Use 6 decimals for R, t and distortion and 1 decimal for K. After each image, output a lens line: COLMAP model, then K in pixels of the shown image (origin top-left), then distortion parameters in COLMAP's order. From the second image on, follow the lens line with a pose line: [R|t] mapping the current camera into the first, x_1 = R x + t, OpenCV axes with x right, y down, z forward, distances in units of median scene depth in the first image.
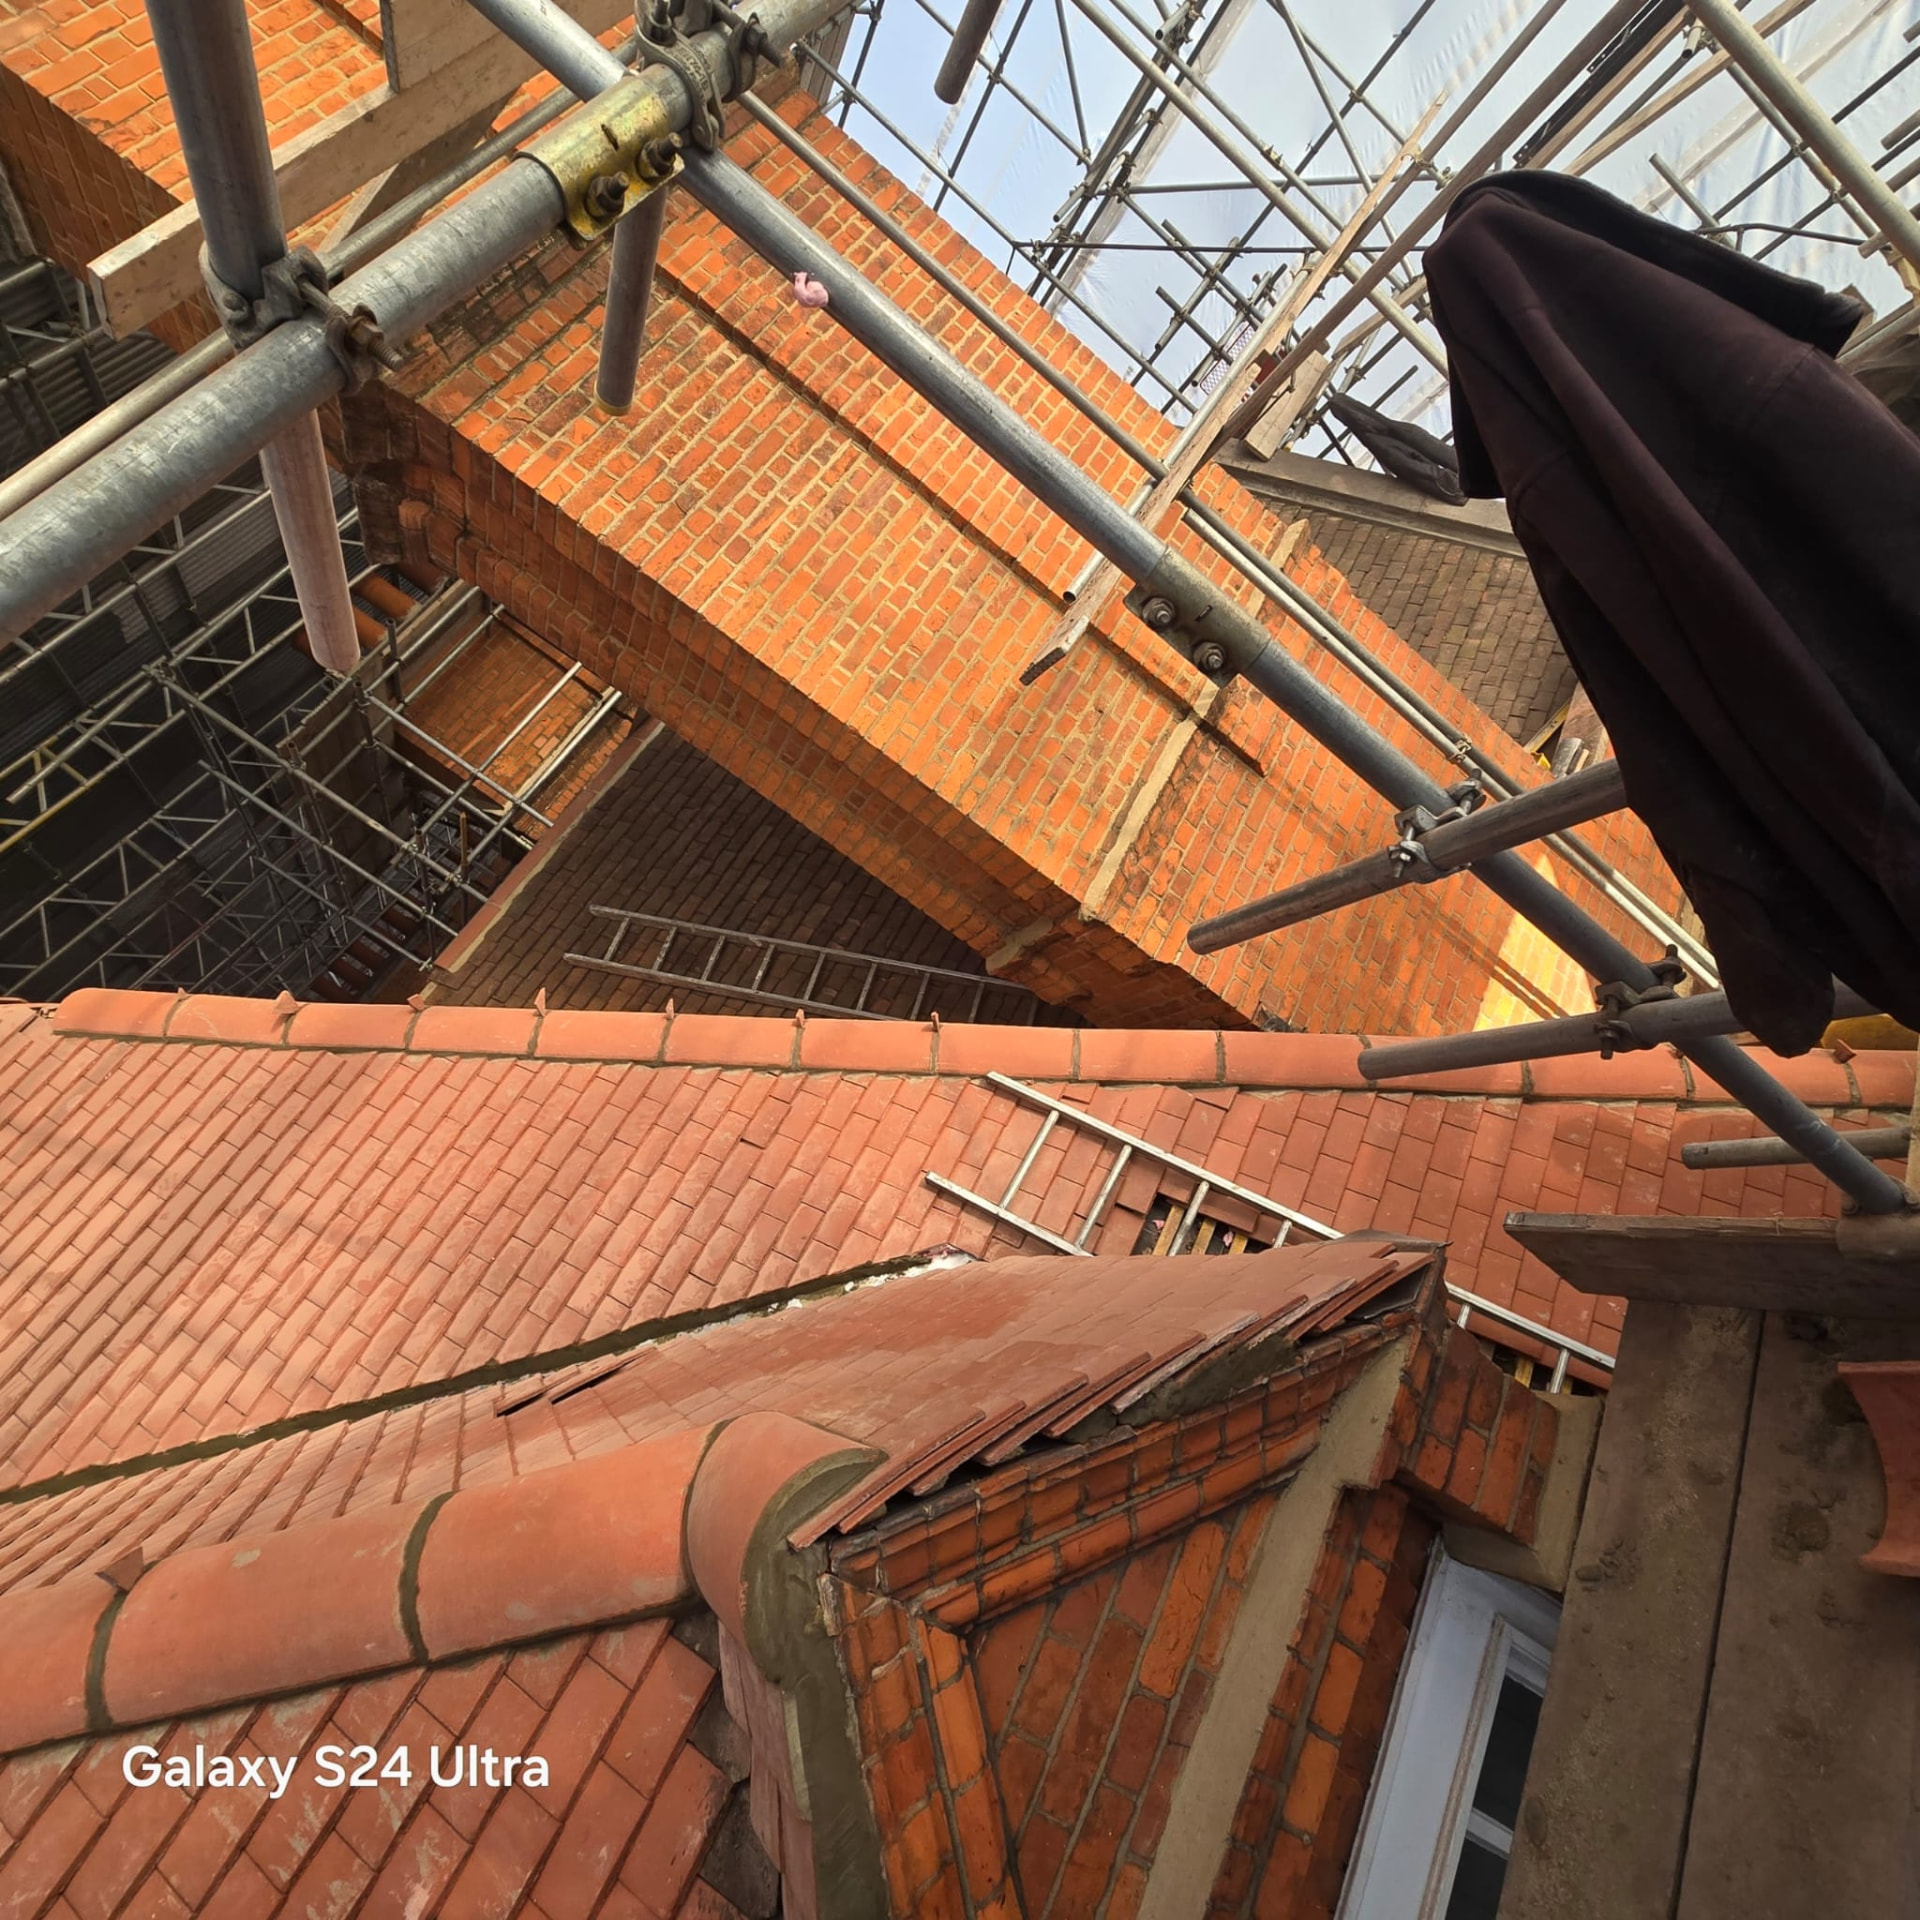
lens RADIAL K [[1046.1, 0, 960.8], [0, 1046.1, 954.9], [0, 0, 1]] dist [-0.002106, -0.000842]
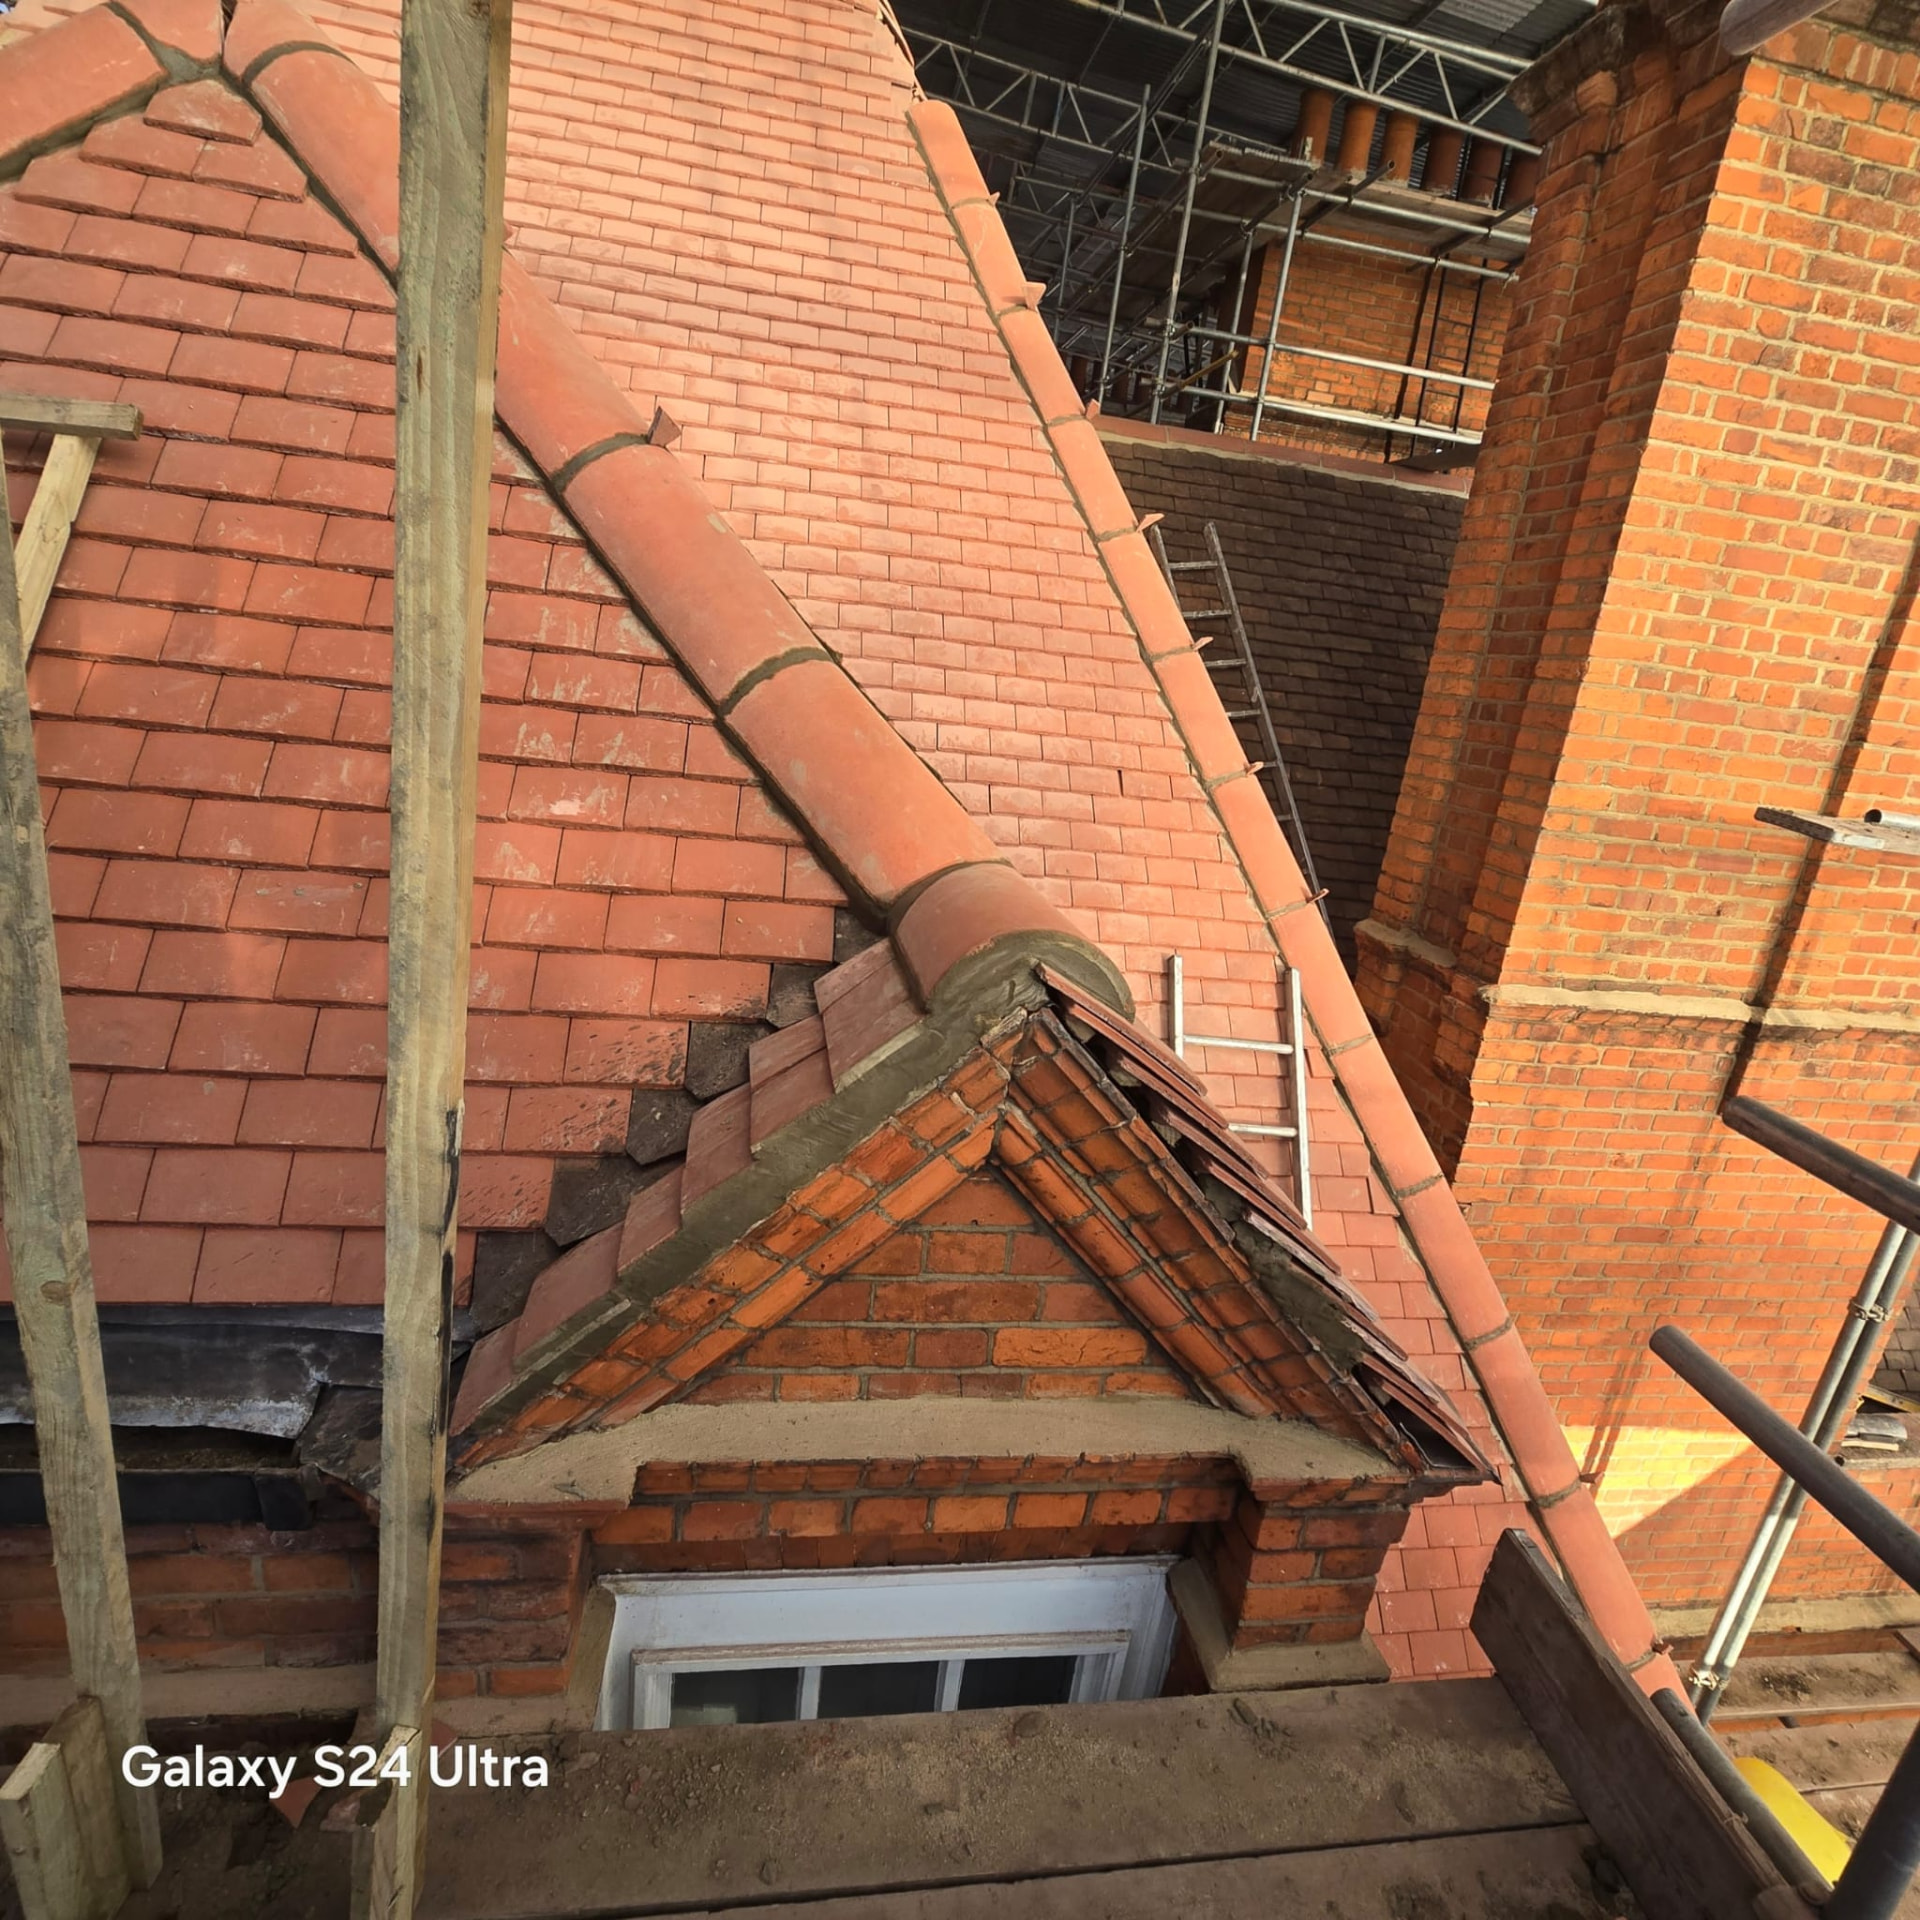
lens RADIAL K [[1045.1, 0, 966.3], [0, 1045.1, 959.4], [0, 0, 1]] dist [0.002094, -0.004306]
pose [[0.421799, 0.904507, -0.062867, -0.048054], [-0.869797, 0.423240, 0.253615, 0.127808], [0.256005, -0.052293, 0.965260, 0.001366]]
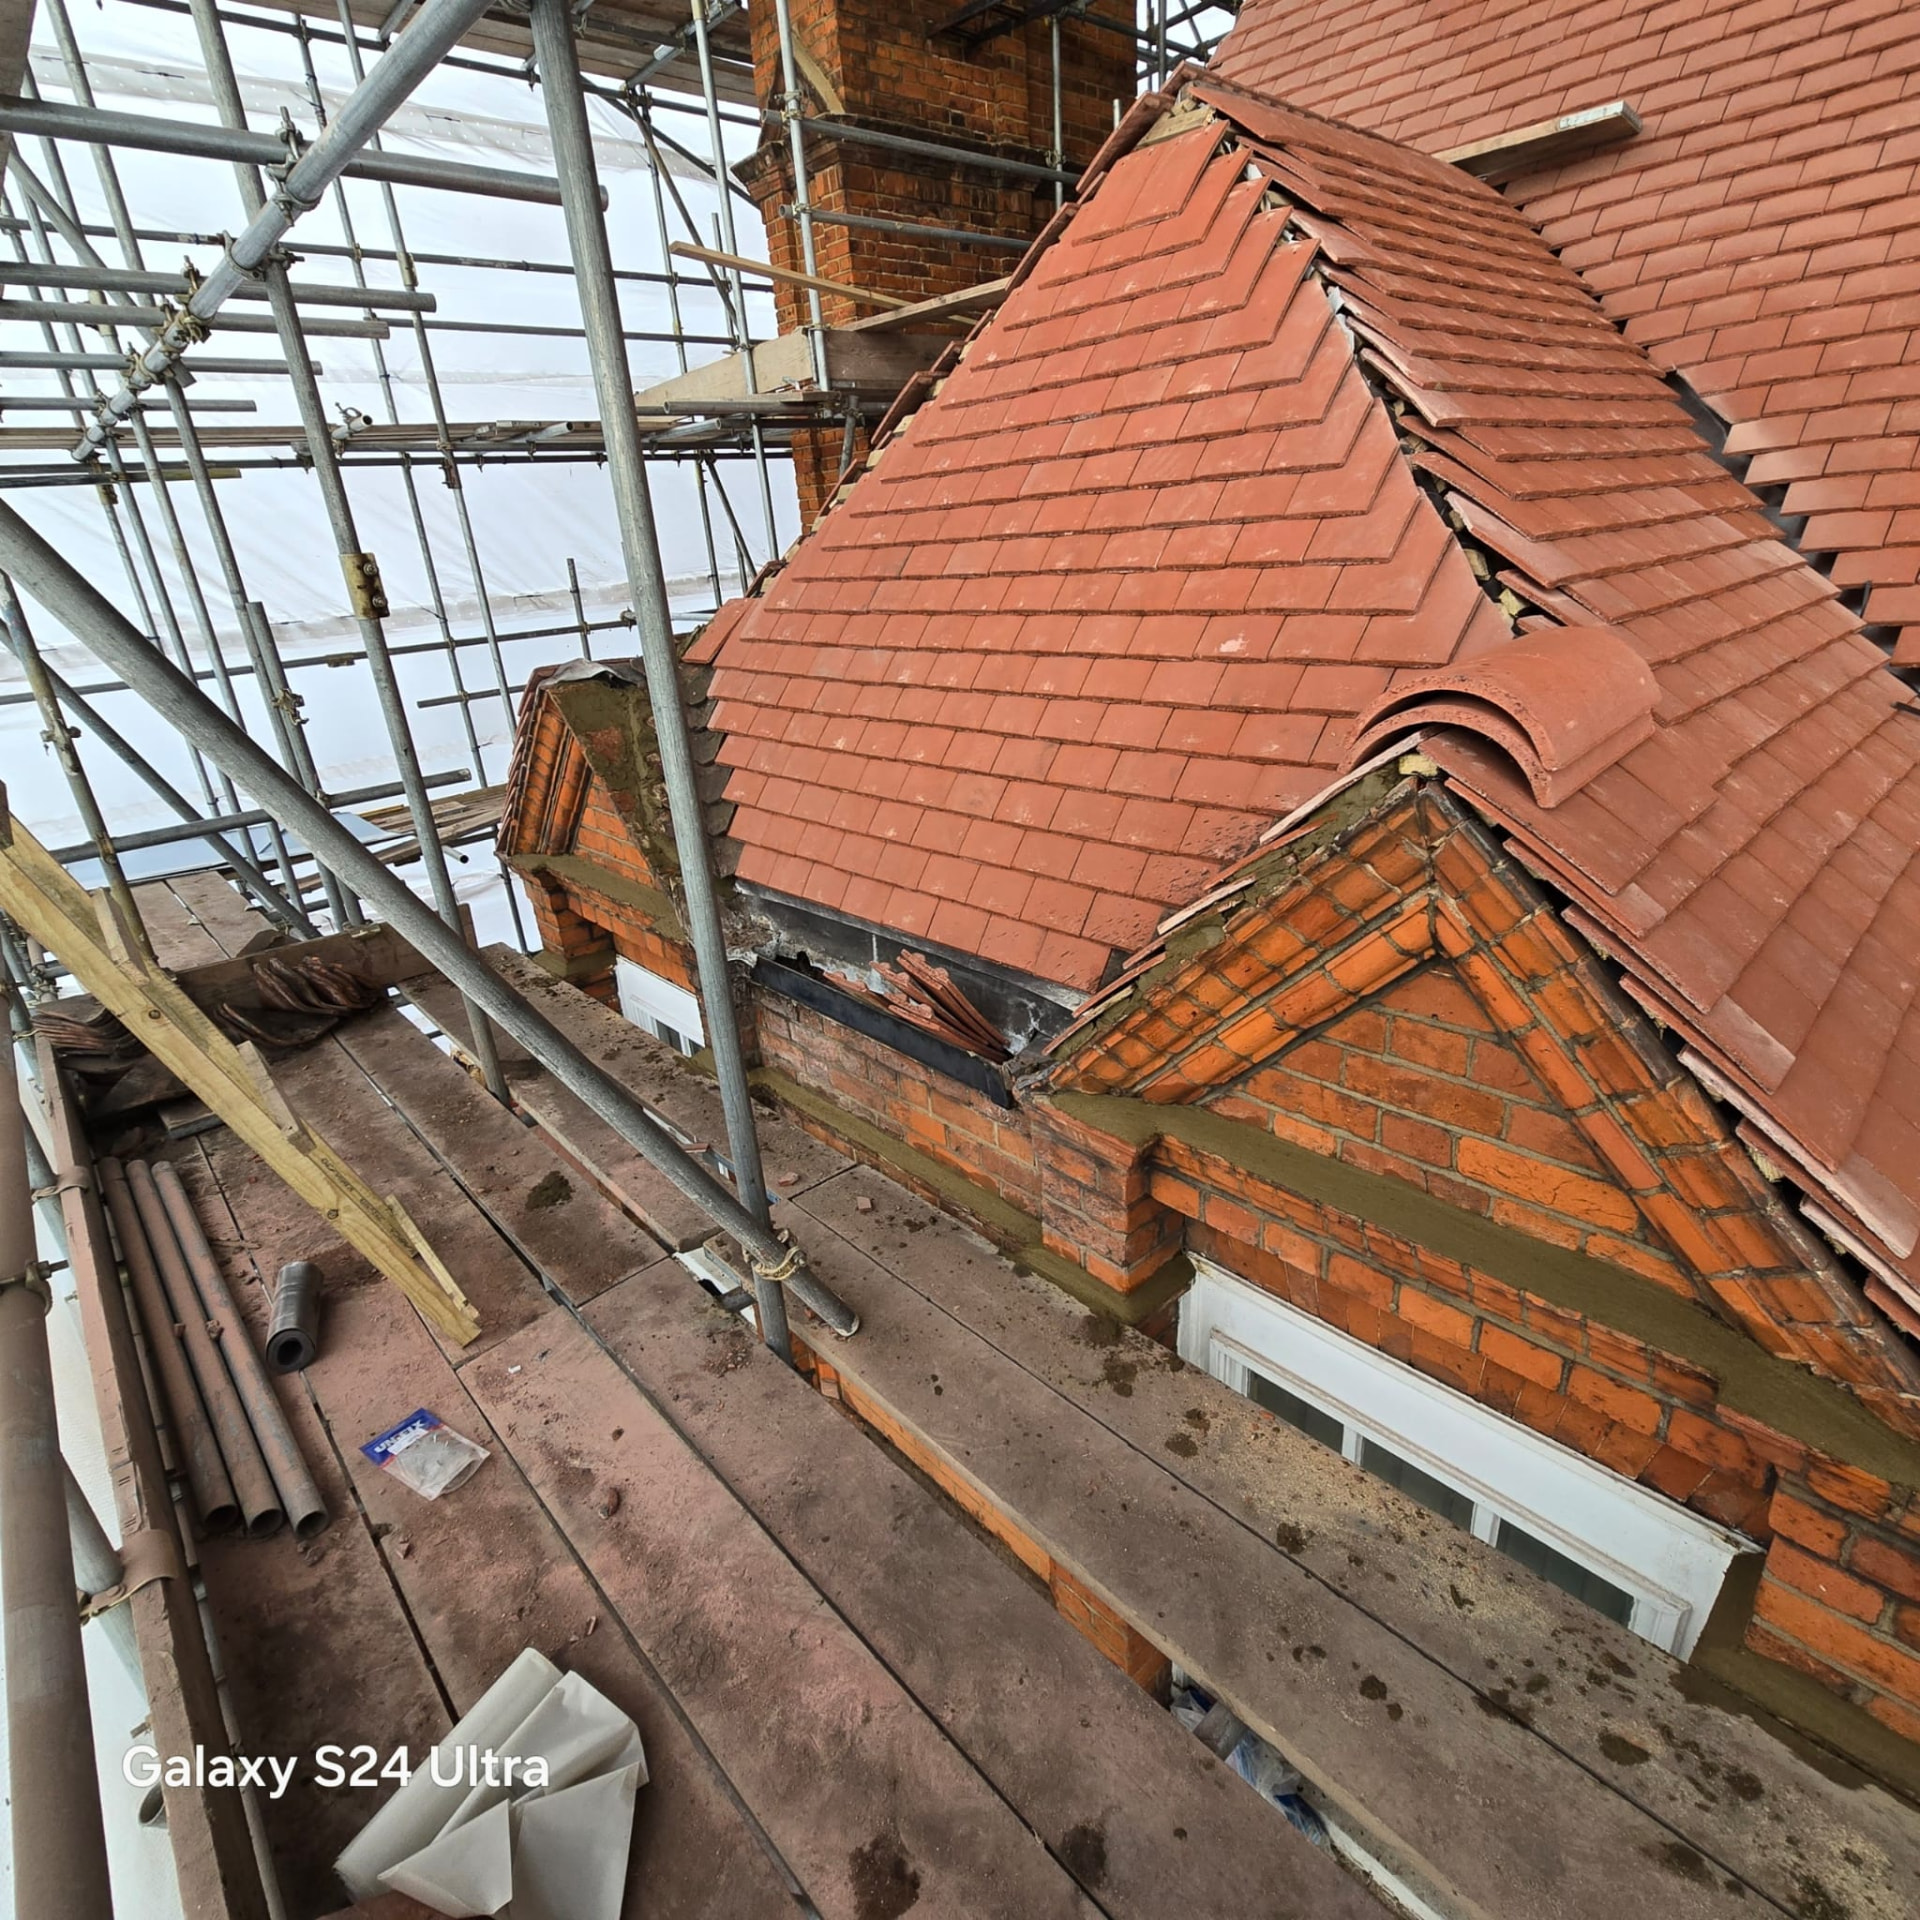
lens RADIAL K [[1045.1, 0, 966.3], [0, 1045.1, 959.4], [0, 0, 1]] dist [0.002094, -0.004306]
pose [[0.073361, 0.959017, -0.273686, 0.106540], [-0.312377, 0.282713, 0.906915, -0.066072], [0.947121, 0.018961, 0.320315, 0.079607]]
